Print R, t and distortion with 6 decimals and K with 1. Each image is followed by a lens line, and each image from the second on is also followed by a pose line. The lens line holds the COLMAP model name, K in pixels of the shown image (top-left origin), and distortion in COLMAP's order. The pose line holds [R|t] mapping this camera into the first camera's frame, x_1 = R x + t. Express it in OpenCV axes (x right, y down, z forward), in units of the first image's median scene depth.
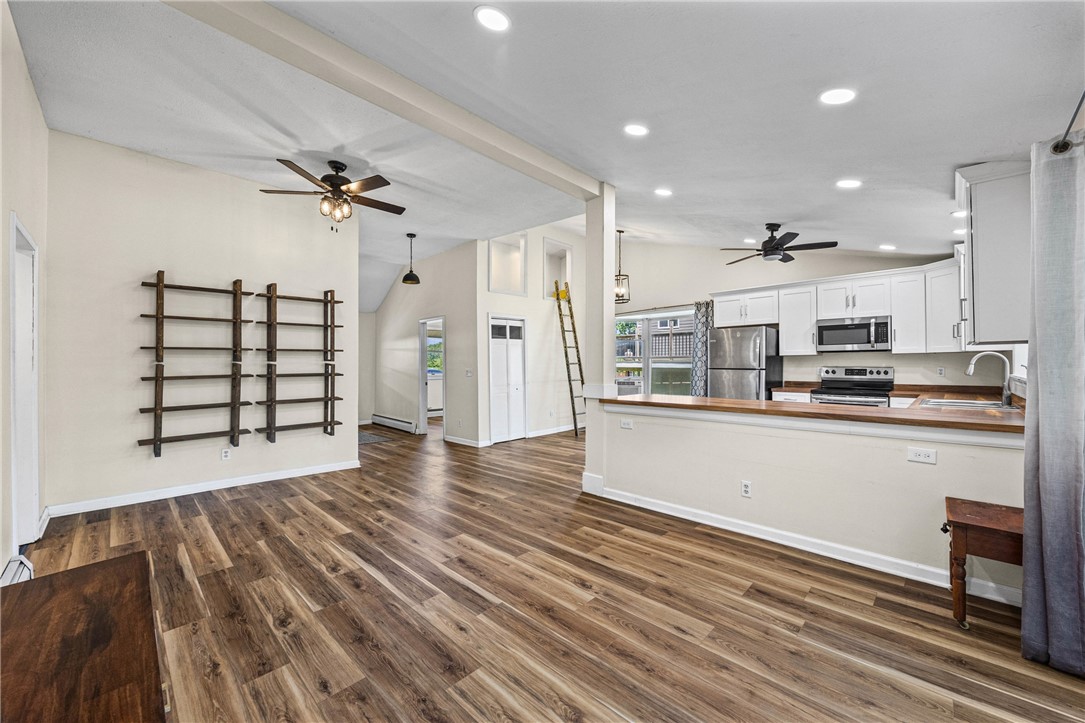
lens RADIAL K [[417.1, 0, 549.4], [0, 417.1, 363.8], [0, 0, 1]] dist [-0.003821, 0.000116]
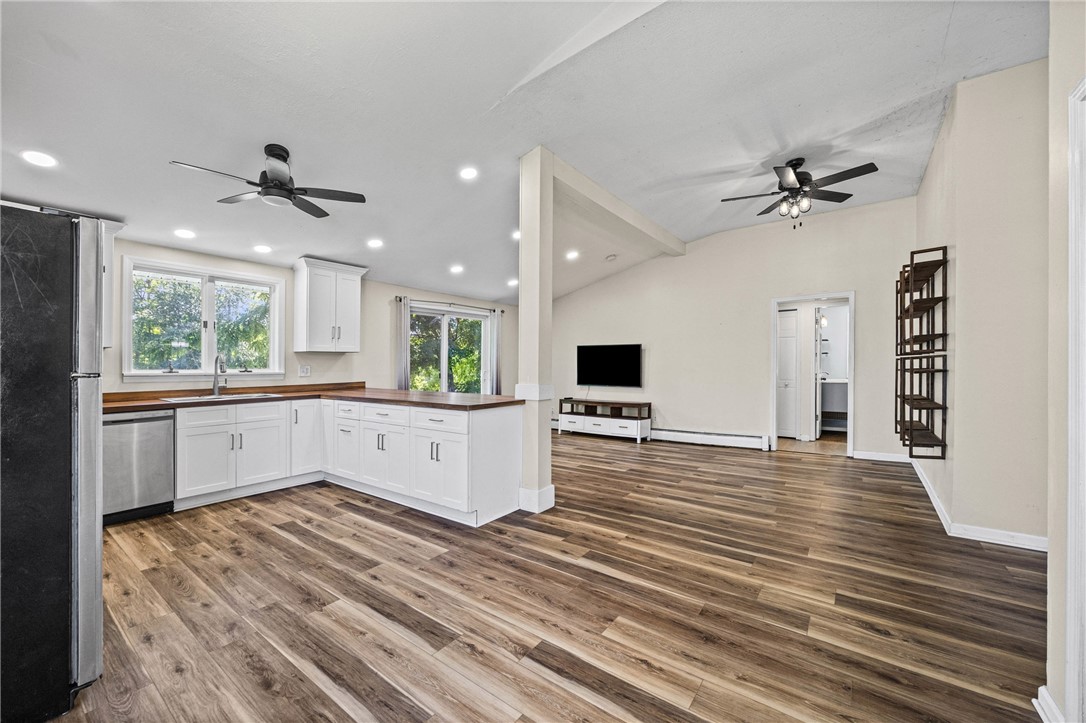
lens RADIAL K [[425.5, 0, 549.3], [0, 425.5, 356.8], [0, 0, 1]] dist [-0.001117, 0.000055]
pose [[-0.990962, 0.005649, -0.134027, 0.172930], [0.007962, 0.999828, -0.016728, 0.006869], [0.133910, -0.017644, -0.990836, 1.569882]]
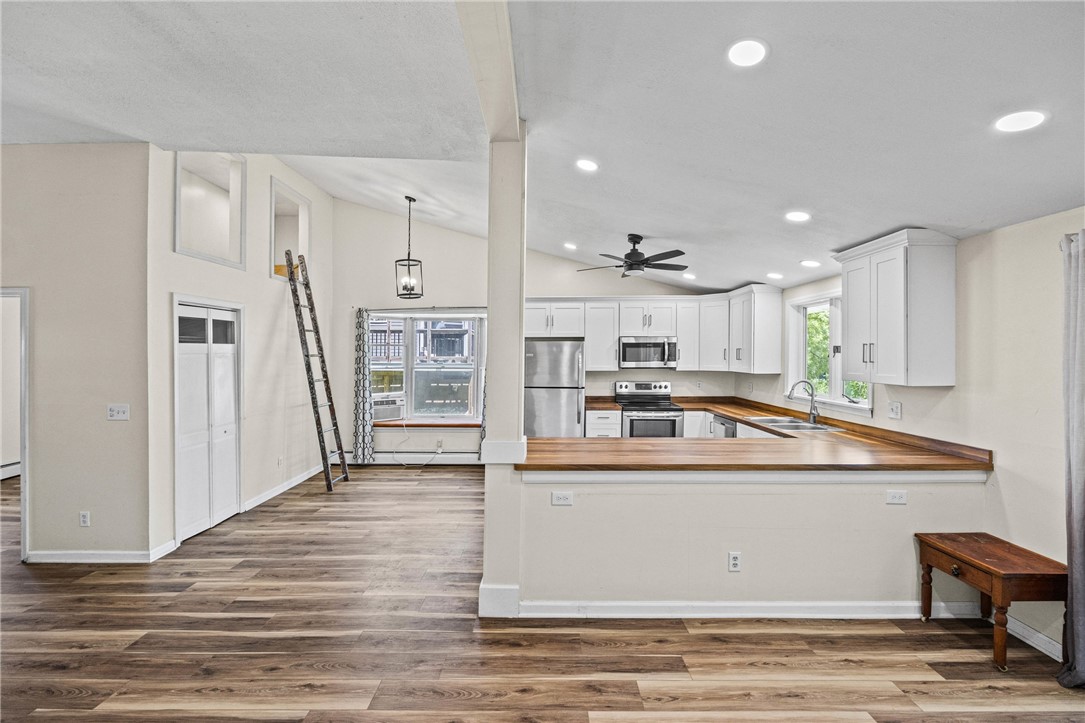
lens RADIAL K [[433.2, 0, 542.1], [0, 433.2, 359.2], [0, 0, 1]] dist [-0.004690, -0.000135]
pose [[0.728058, -0.001975, 0.685513, -0.237329], [-0.004294, 0.999963, 0.007441, -0.062758], [-0.685502, -0.008360, 0.728022, 0.399631]]
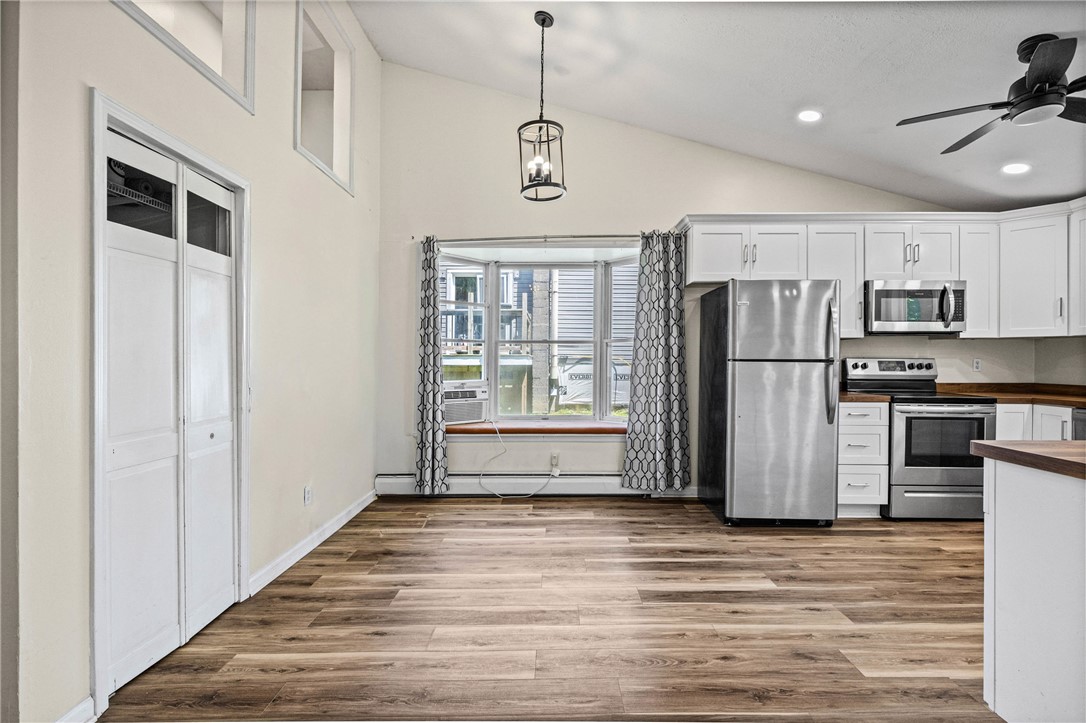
lens RADIAL K [[487.4, 0, 552.8], [0, 487.4, 362.5], [0, 0, 1]] dist [-0.004504, 0.000205]
pose [[0.723145, 0.002500, 0.690692, -0.193266], [-0.004117, 0.999991, 0.000691, 0.017365], [-0.690684, -0.003343, 0.723149, 0.886559]]
